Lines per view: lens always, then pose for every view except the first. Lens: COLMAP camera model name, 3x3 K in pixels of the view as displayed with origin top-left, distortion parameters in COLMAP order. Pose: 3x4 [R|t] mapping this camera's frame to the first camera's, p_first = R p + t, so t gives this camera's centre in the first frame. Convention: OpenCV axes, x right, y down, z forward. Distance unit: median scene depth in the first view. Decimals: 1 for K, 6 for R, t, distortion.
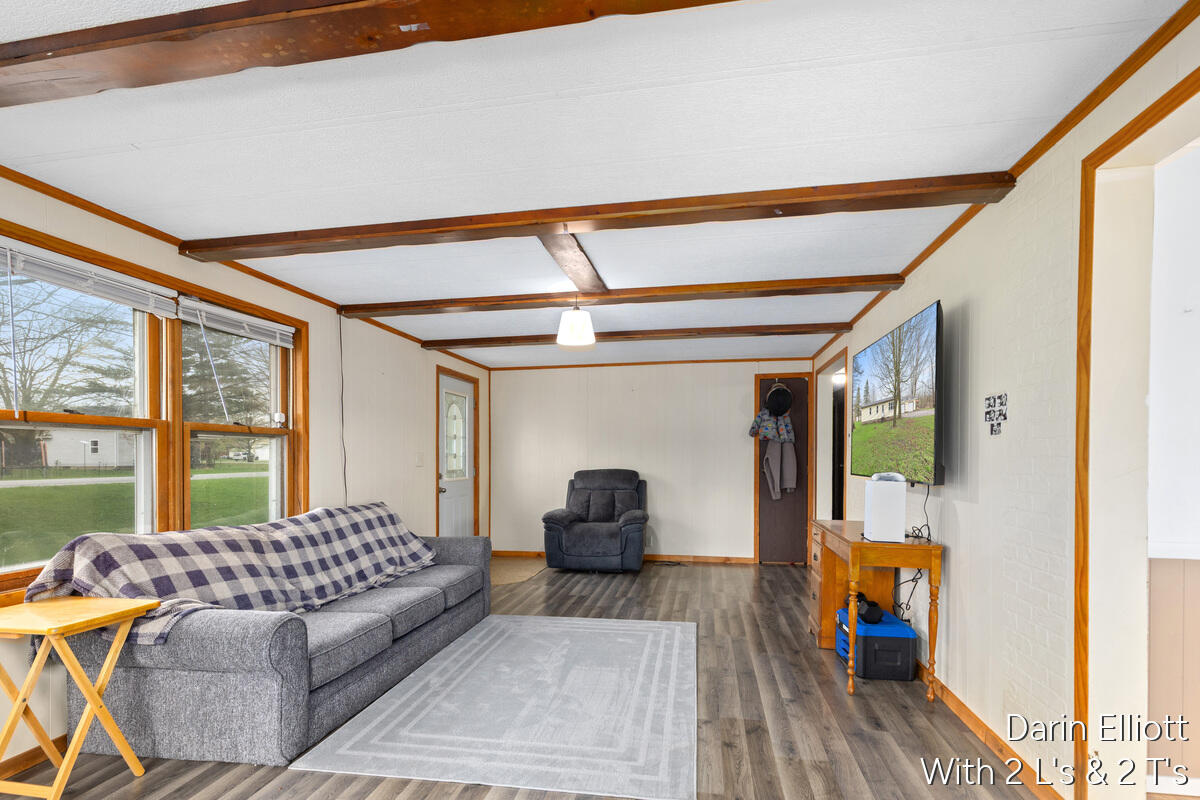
lens RADIAL K [[563.4, 0, 602.5], [0, 563.4, 459.3], [0, 0, 1]] dist [0.001975, 0.000208]
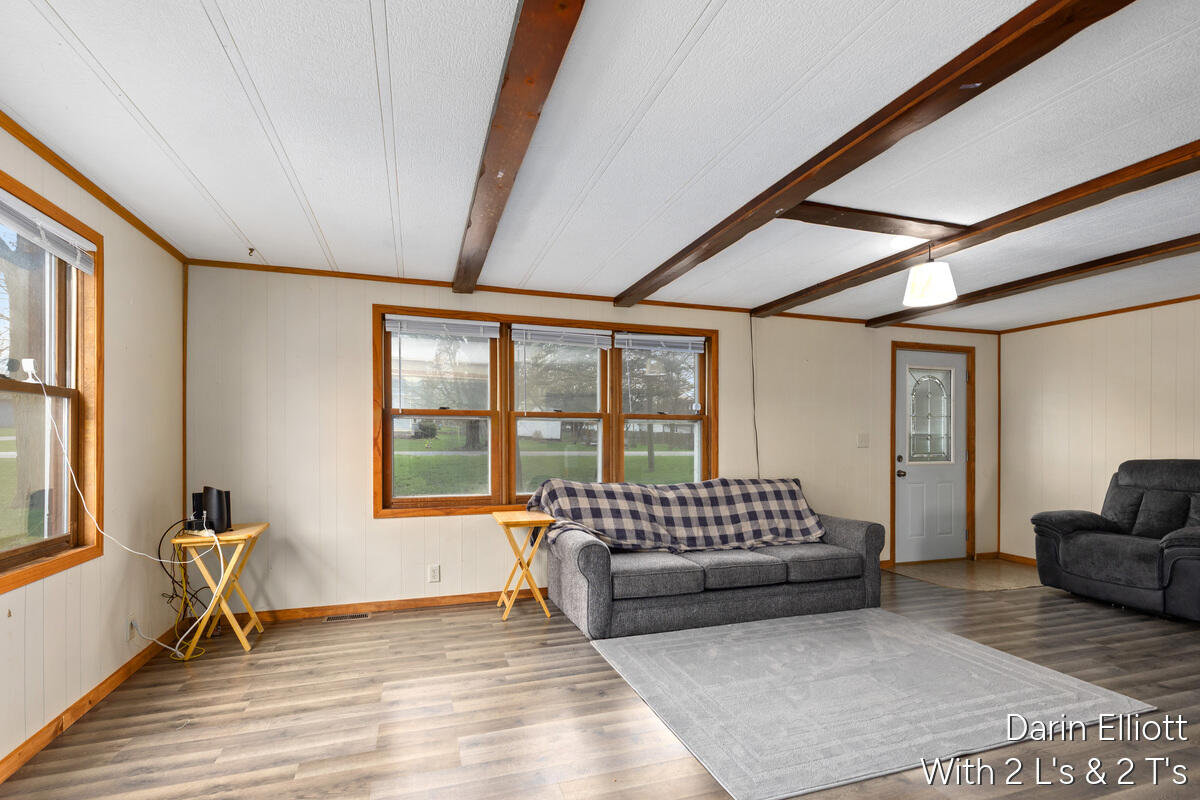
lens RADIAL K [[559.8, 0, 603.1], [0, 559.8, 436.3], [0, 0, 1]] dist [-0.002264, -0.000222]
pose [[0.472546, 0.008826, -0.881262, 0.472595], [-0.011587, 0.999926, 0.003802, -0.007460], [0.881230, 0.008414, 0.472613, 0.188061]]
